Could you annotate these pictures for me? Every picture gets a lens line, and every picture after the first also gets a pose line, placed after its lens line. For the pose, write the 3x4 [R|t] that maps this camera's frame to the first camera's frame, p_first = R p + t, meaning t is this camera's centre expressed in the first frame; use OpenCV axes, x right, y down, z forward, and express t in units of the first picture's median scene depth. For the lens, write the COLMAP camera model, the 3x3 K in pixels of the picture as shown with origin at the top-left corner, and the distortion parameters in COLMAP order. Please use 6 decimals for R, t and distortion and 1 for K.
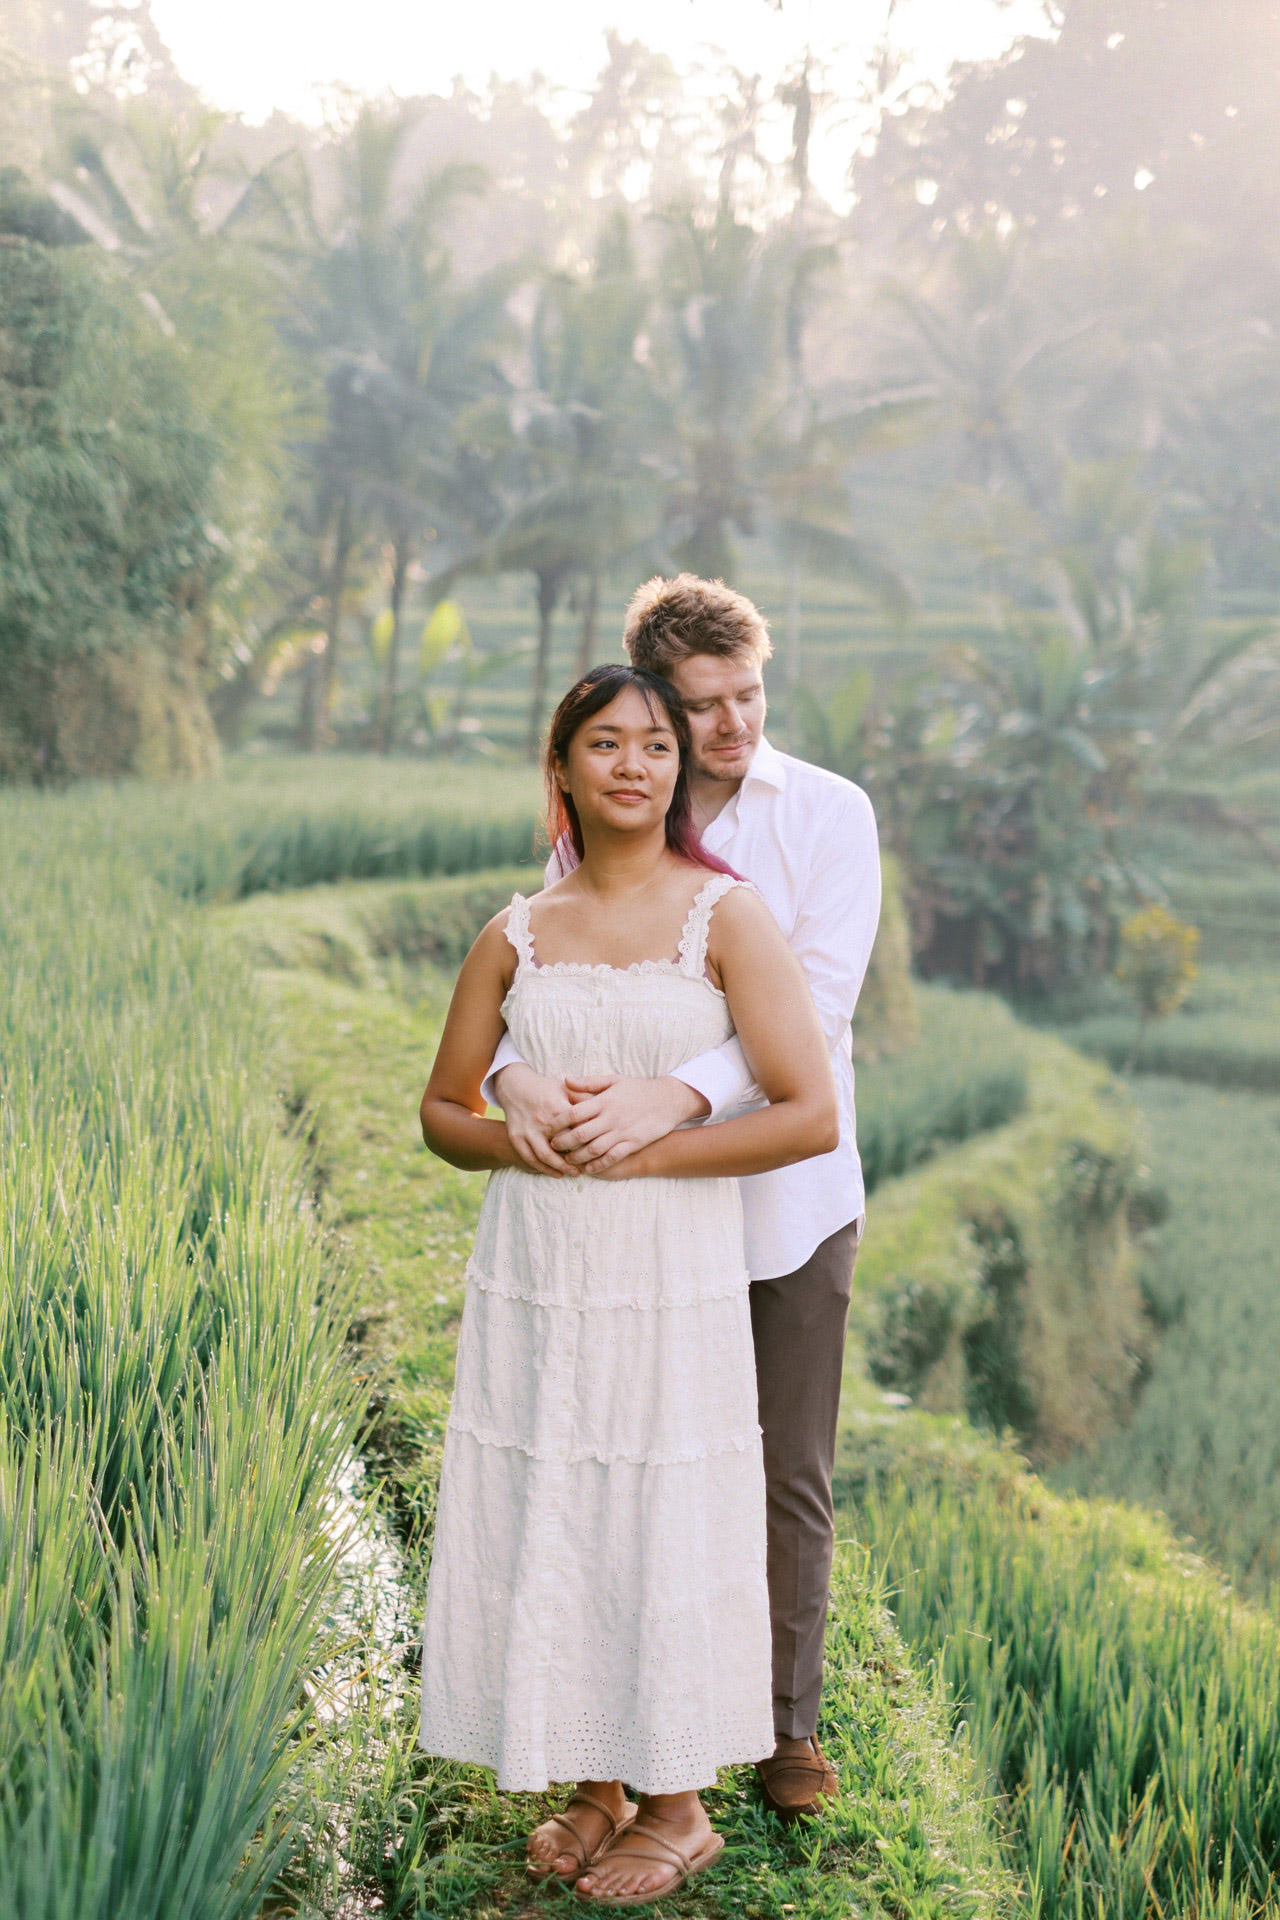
lens RADIAL K [[2984.1, 0, 637.2], [0, 2984.1, 956.8], [0, 0, 1]] dist [-0.053432, 0.122182]
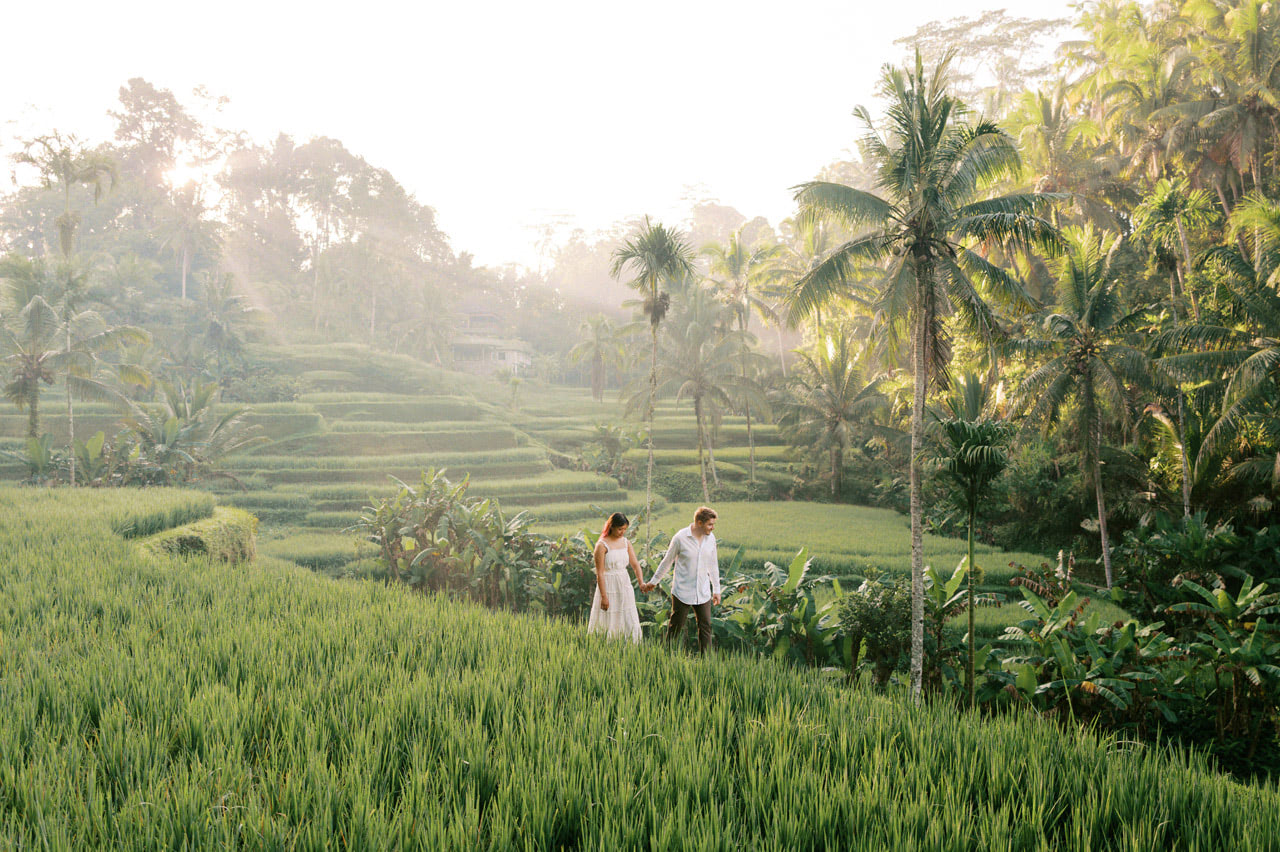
lens RADIAL K [[1002.5, 0, 628.4], [0, 1002.5, 425.3], [0, 0, 1]] dist [-0.045020, 0.068431]
pose [[0.766872, -0.038966, 0.640616, -0.137093], [0.084070, 0.995654, -0.040078, -0.024834], [-0.636270, 0.084591, 0.766814, -0.005765]]
